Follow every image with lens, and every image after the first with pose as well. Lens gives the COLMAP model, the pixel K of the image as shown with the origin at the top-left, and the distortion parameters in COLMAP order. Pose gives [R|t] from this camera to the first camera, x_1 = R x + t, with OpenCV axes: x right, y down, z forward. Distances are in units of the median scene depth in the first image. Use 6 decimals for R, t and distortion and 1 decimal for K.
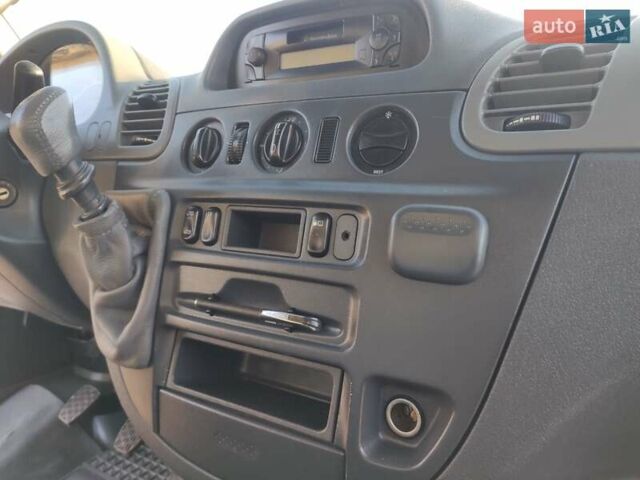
lens RADIAL K [[479.4, 0, 320.0], [0, 479.4, 239.9], [0, 0, 1]] dist [0.087384, -0.110584]
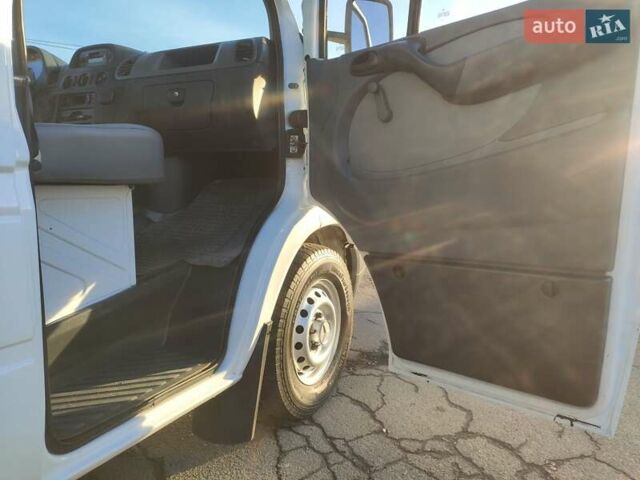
lens RADIAL K [[479.4, 0, 319.7], [0, 479.4, 240.4], [0, 0, 1]] dist [0.087384, -0.110584]
pose [[0.997493, -0.019860, 0.067916, 1.466733], [0.018514, 0.999620, 0.020402, 1.017464], [-0.068295, -0.019094, 0.997482, -3.032296]]
